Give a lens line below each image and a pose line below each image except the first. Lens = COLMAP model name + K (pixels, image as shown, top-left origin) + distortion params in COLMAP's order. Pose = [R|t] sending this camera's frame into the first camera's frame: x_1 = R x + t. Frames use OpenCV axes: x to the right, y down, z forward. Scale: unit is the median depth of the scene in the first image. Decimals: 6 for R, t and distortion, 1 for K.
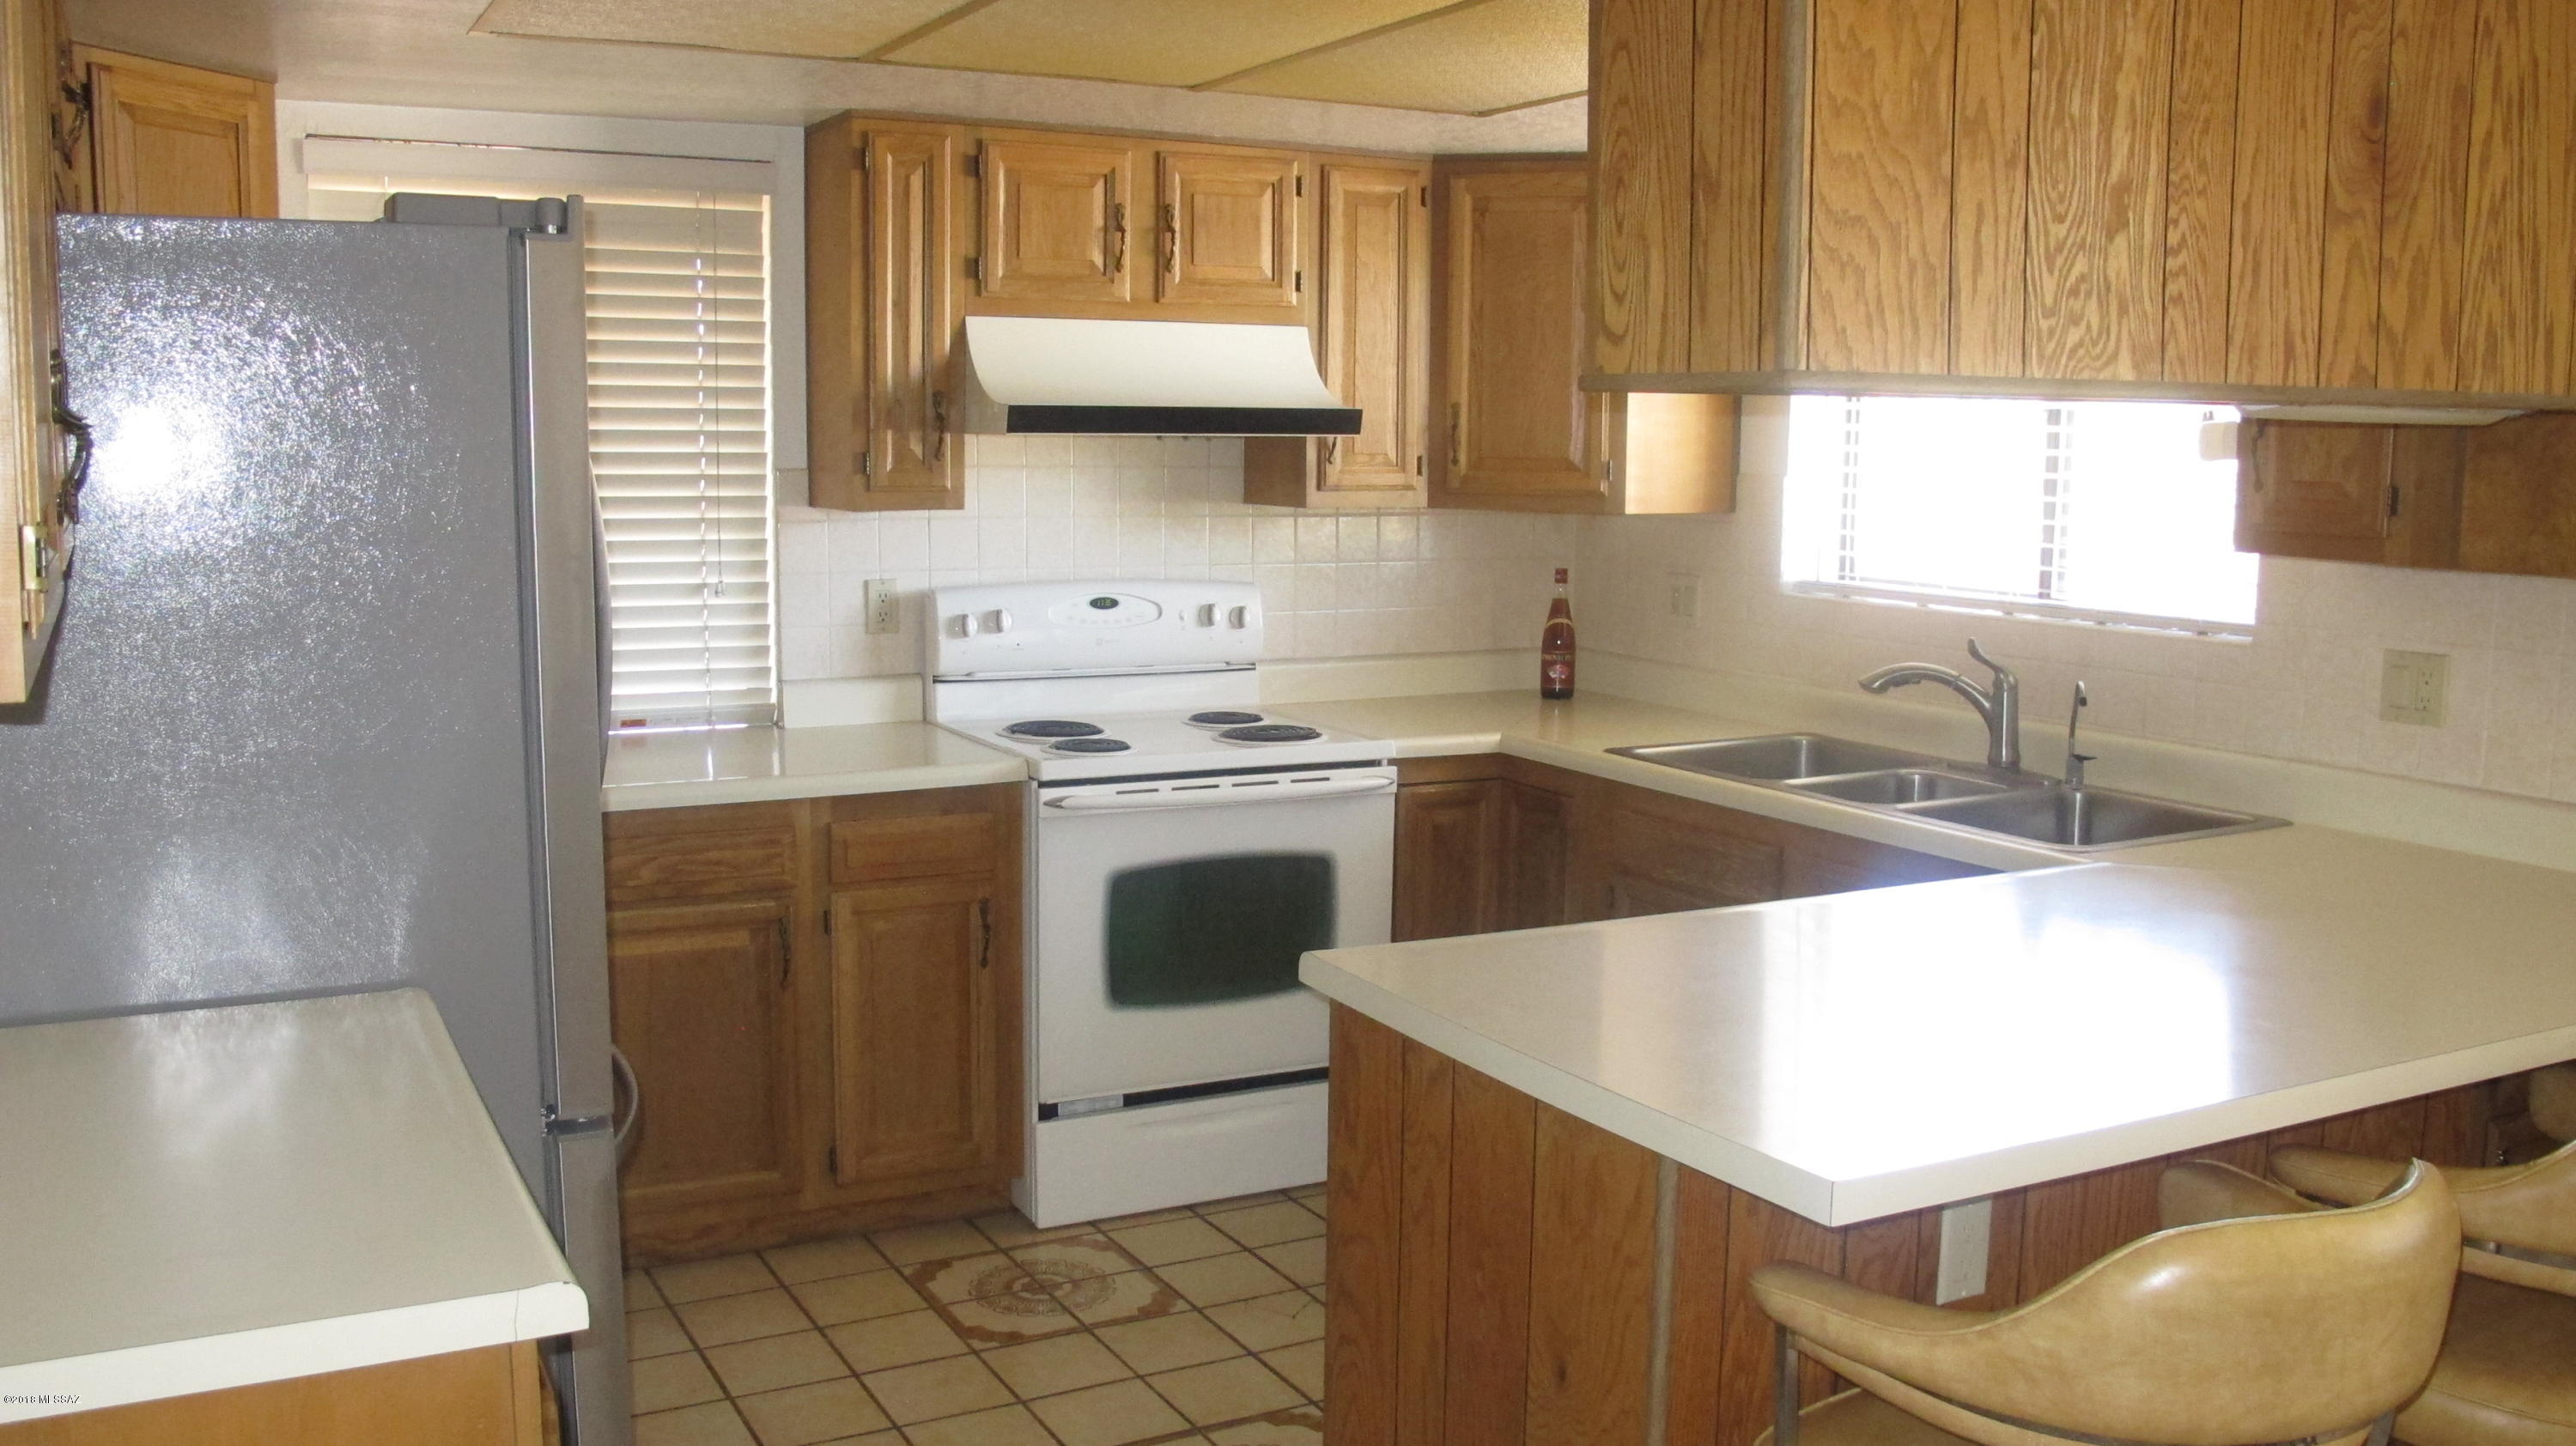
lens RADIAL K [[2162.5, 0, 1267.2], [0, 2162.5, 733.7], [0, 0, 1]] dist [-0.139437, 0.102362]
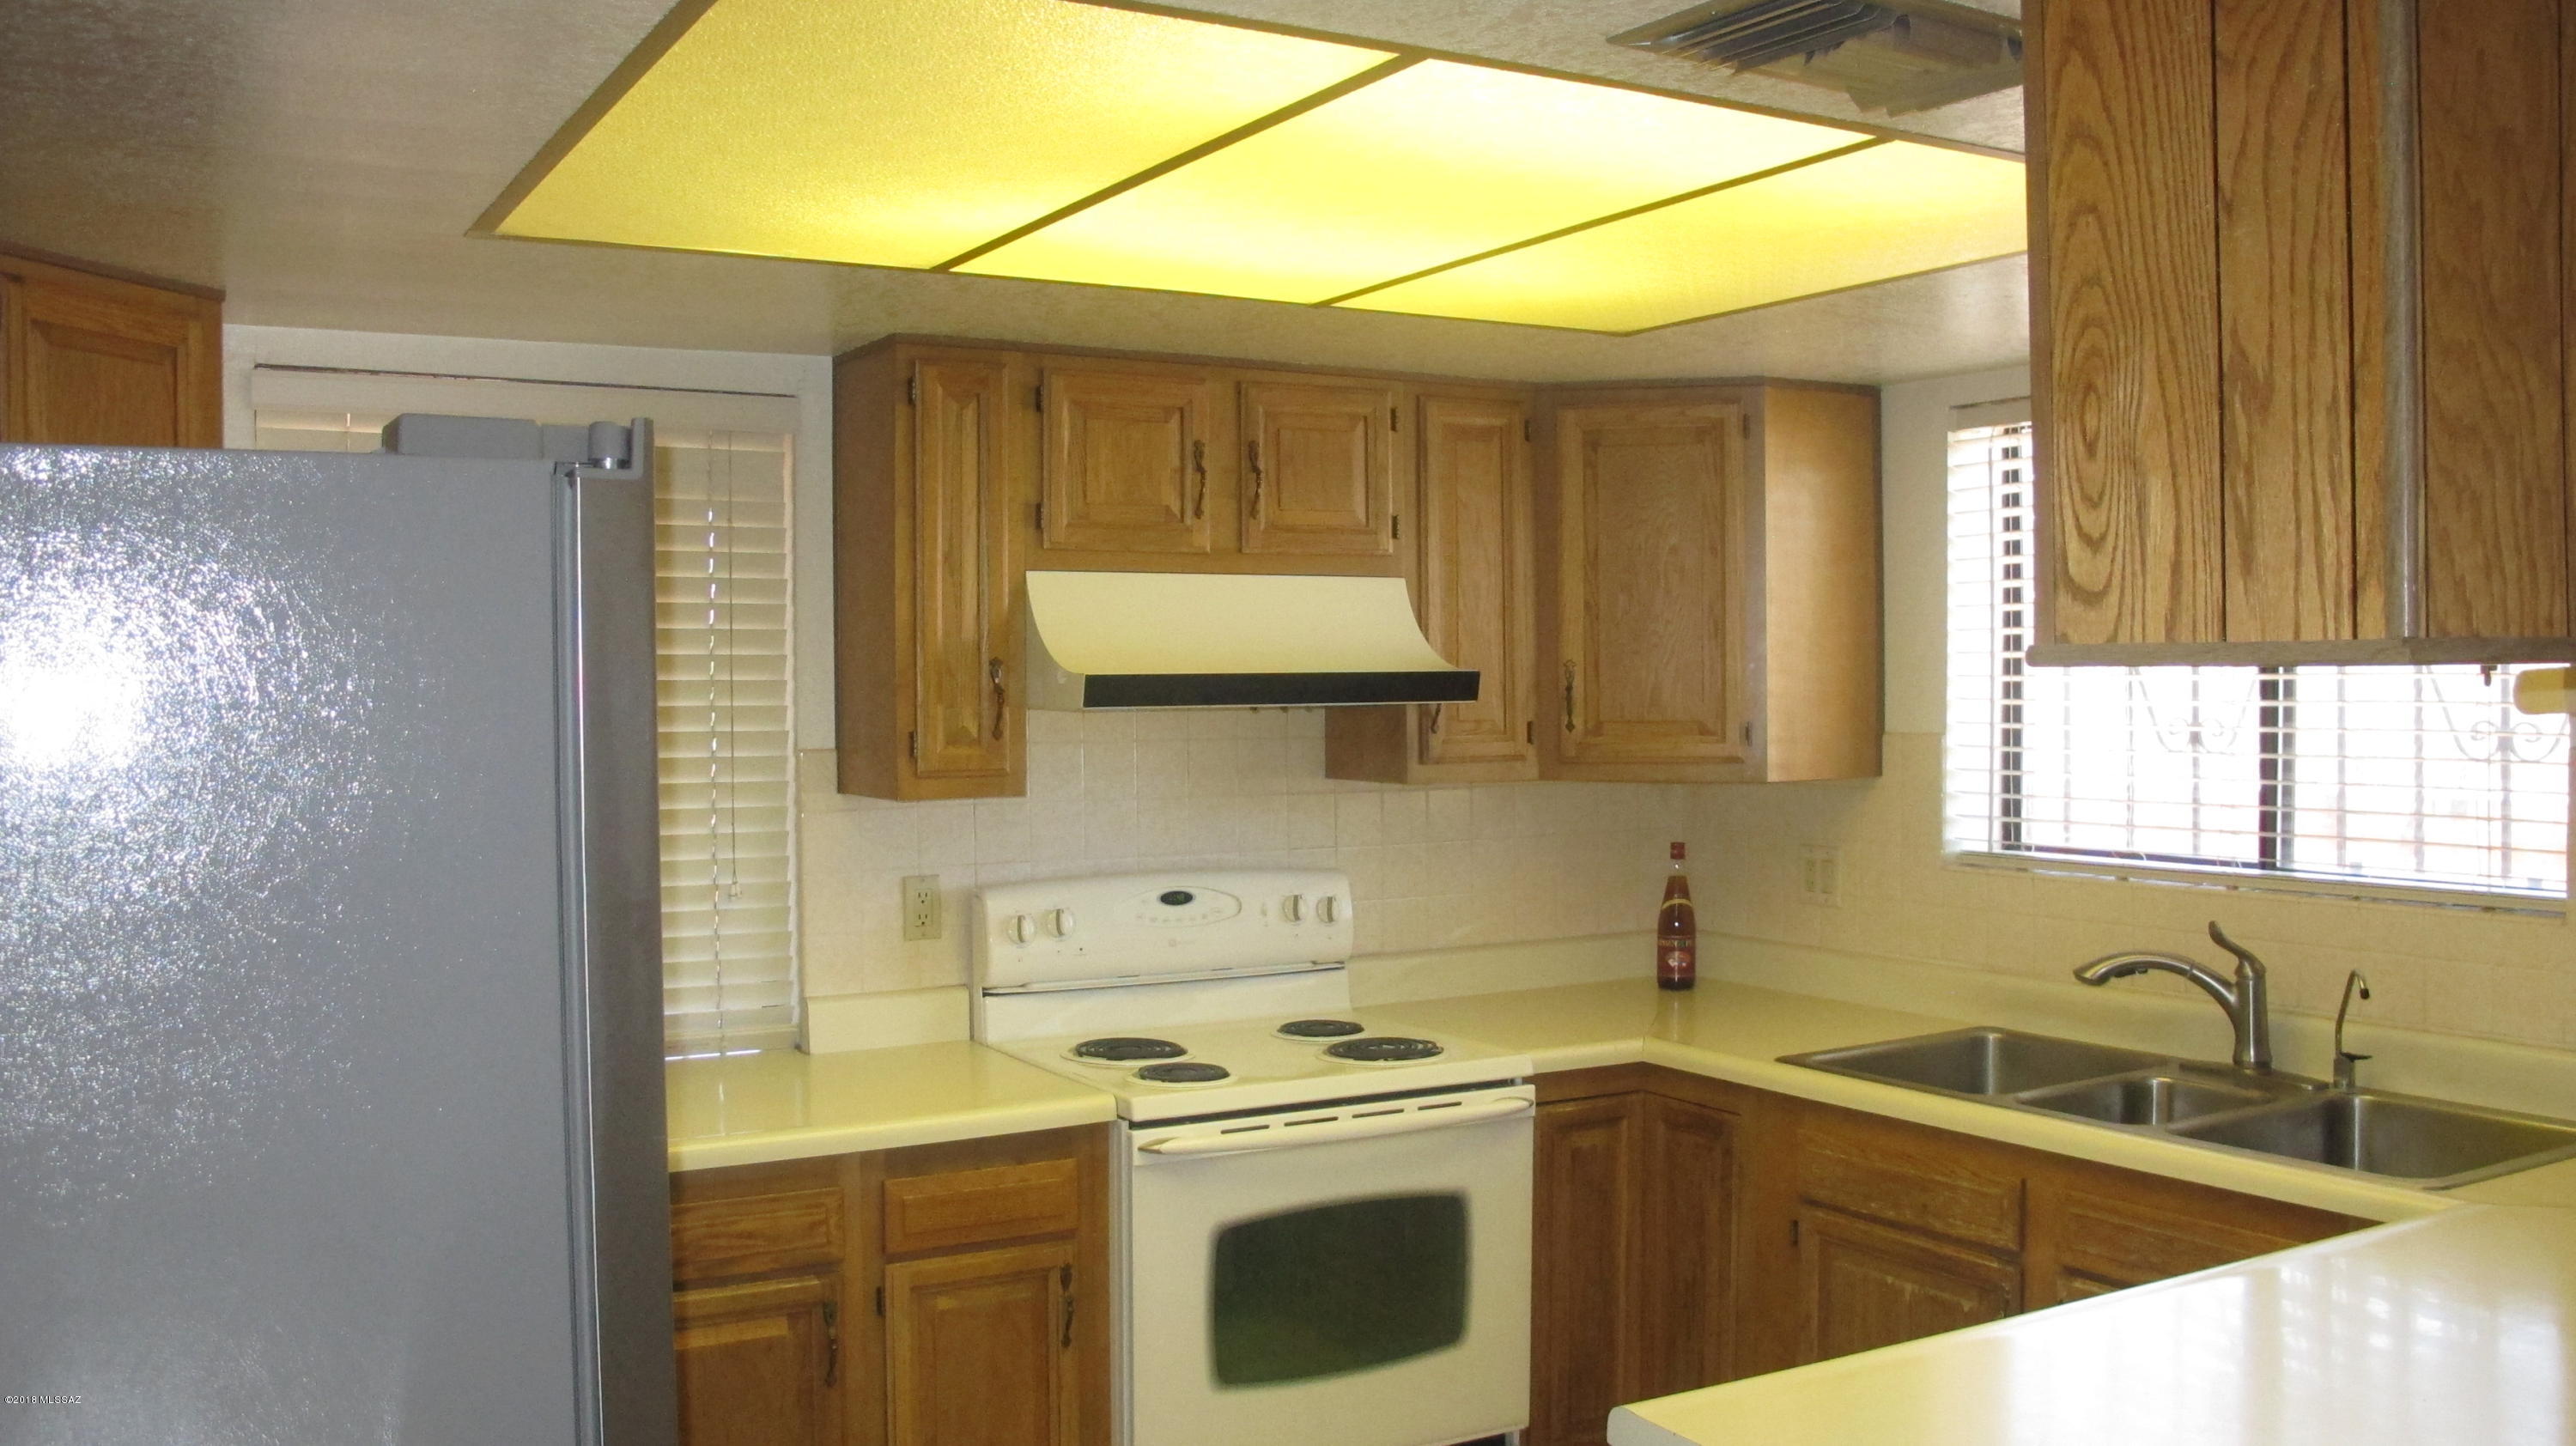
lens RADIAL K [[2162.5, 0, 1278.6], [0, 2162.5, 717.1], [0, 0, 1]] dist [-0.139437, 0.102362]
pose [[0.998974, -0.017683, 0.041683, -0.079685], [0.022549, 0.992597, -0.119340, -0.032375], [-0.039264, 0.120158, 0.991978, 0.151799]]
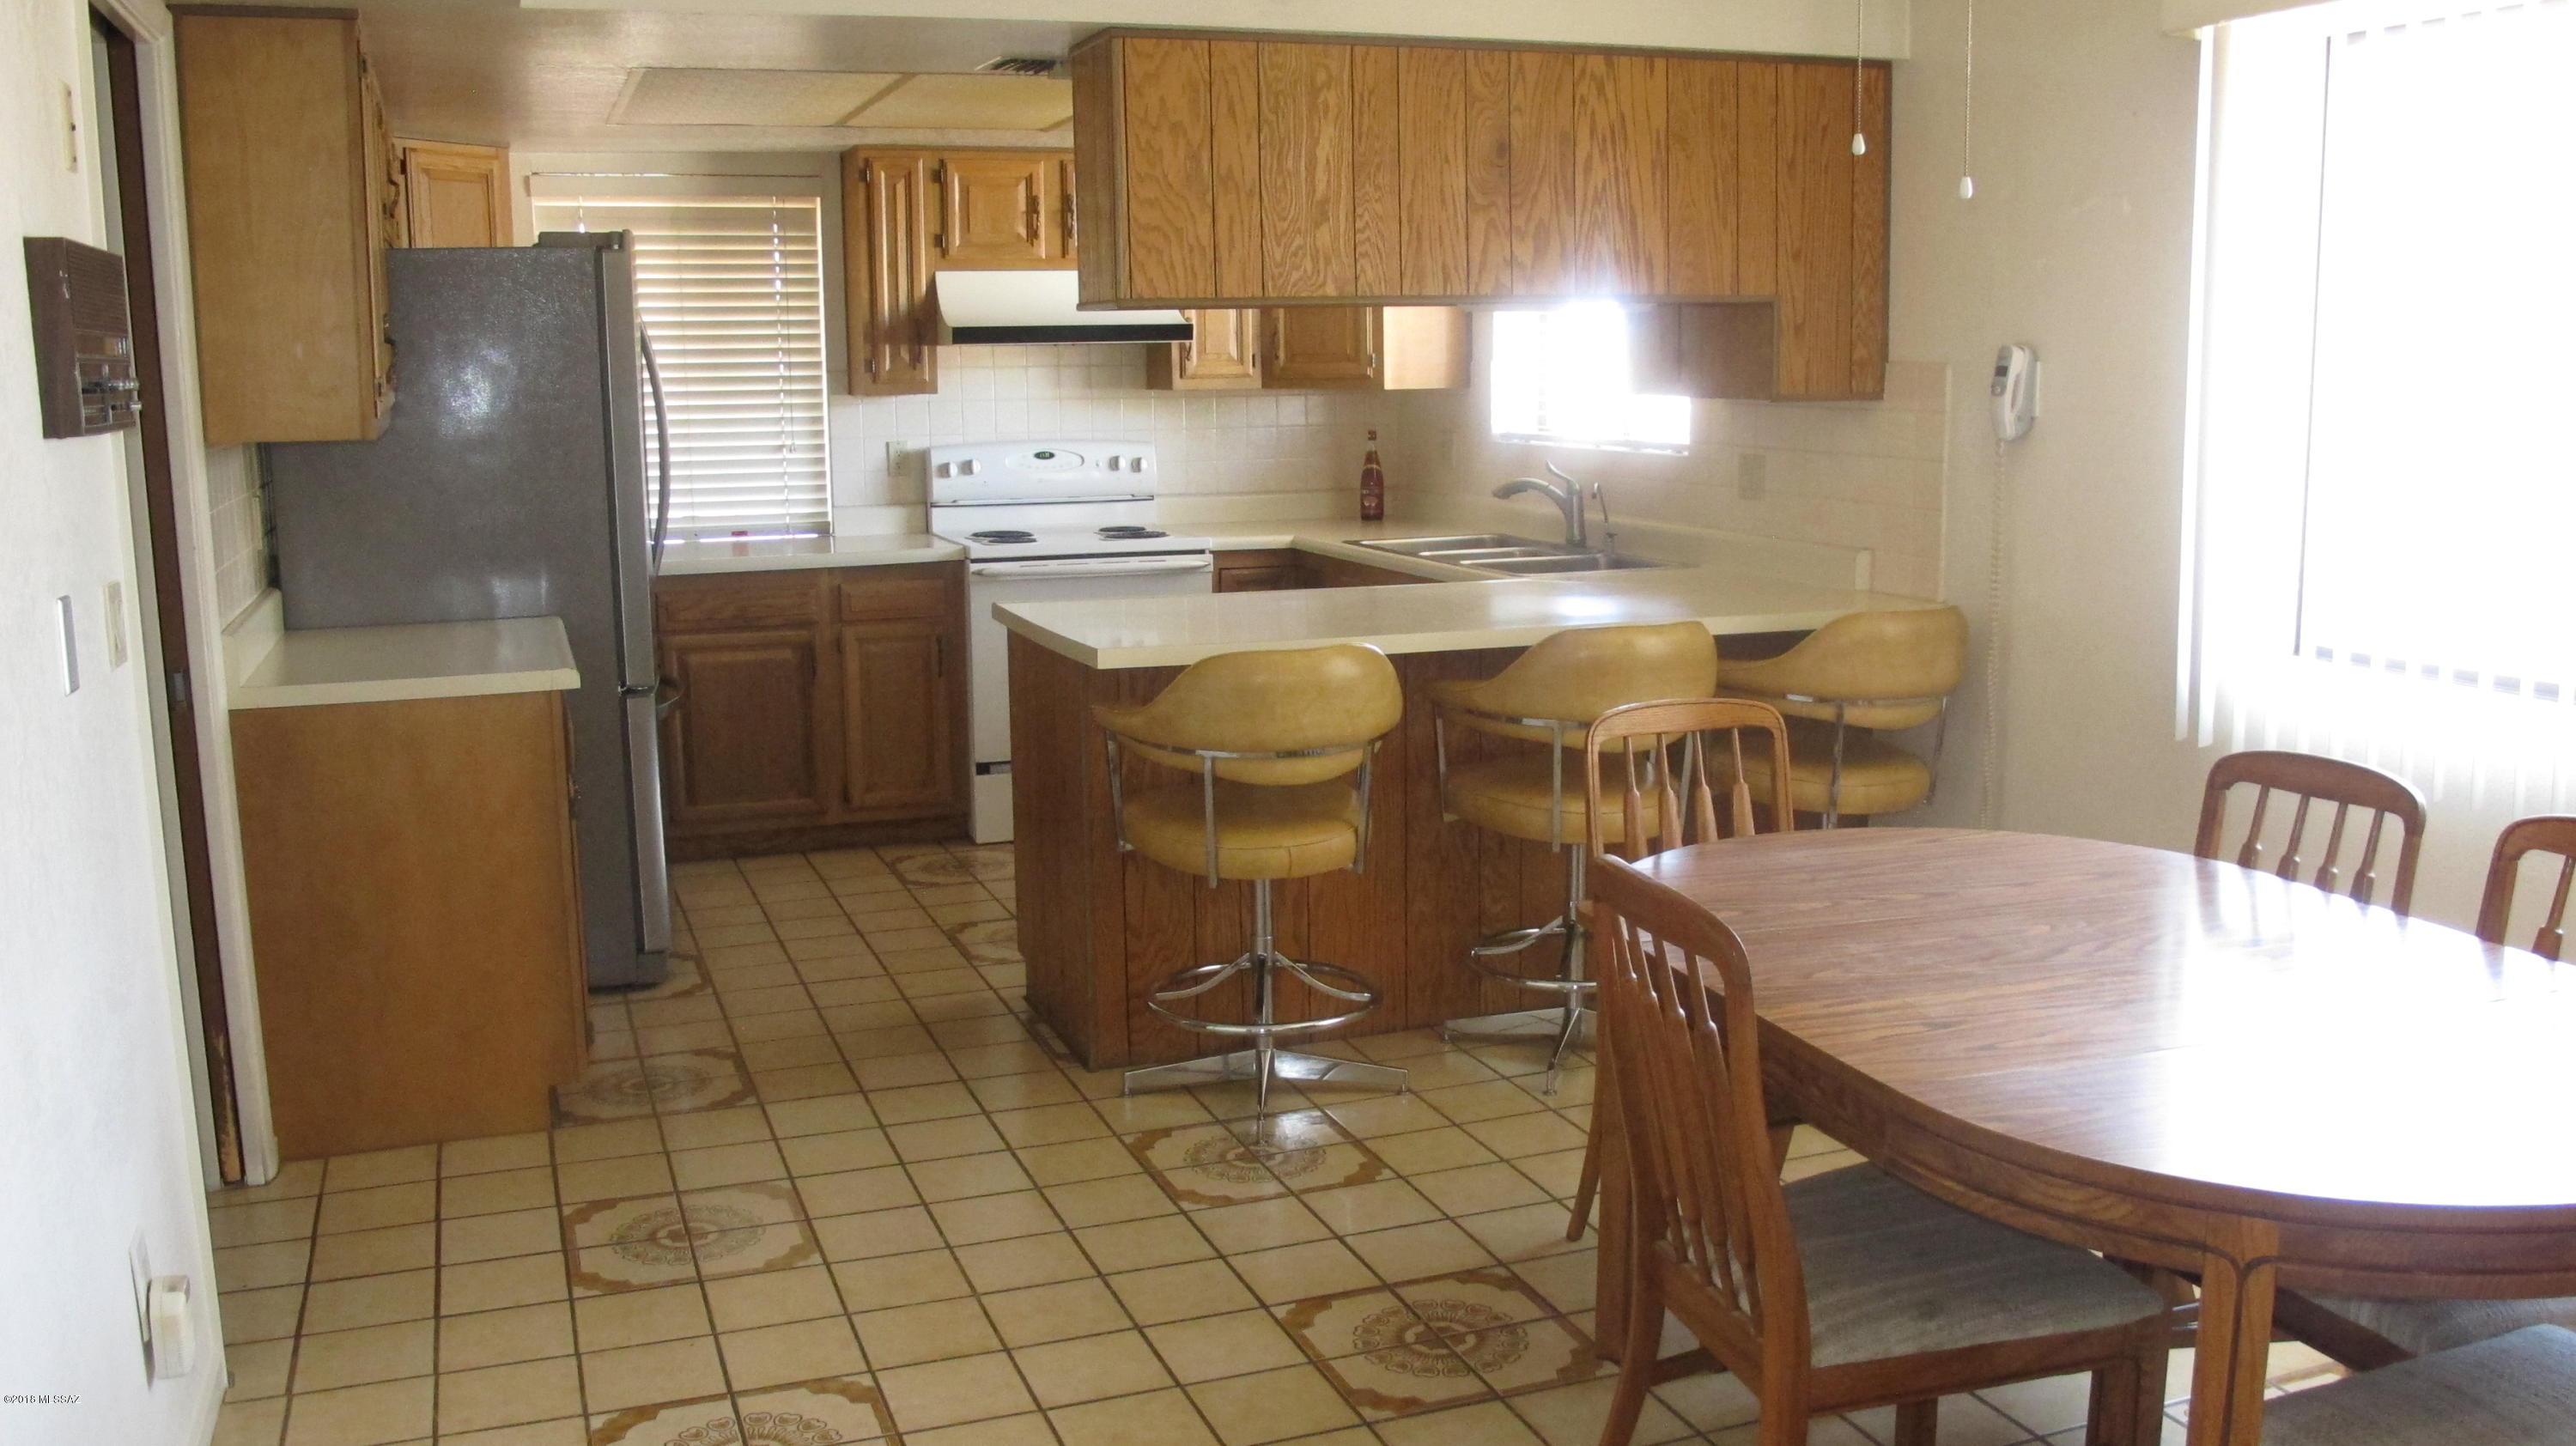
lens RADIAL K [[2162.5, 0, 1291.6], [0, 2162.5, 716.0], [0, 0, 1]] dist [-0.139437, 0.102362]
pose [[0.991881, -0.000499, -0.127165, 0.334465], [0.003934, 0.999634, 0.026763, 0.095914], [0.127105, -0.027046, 0.991520, -0.565589]]
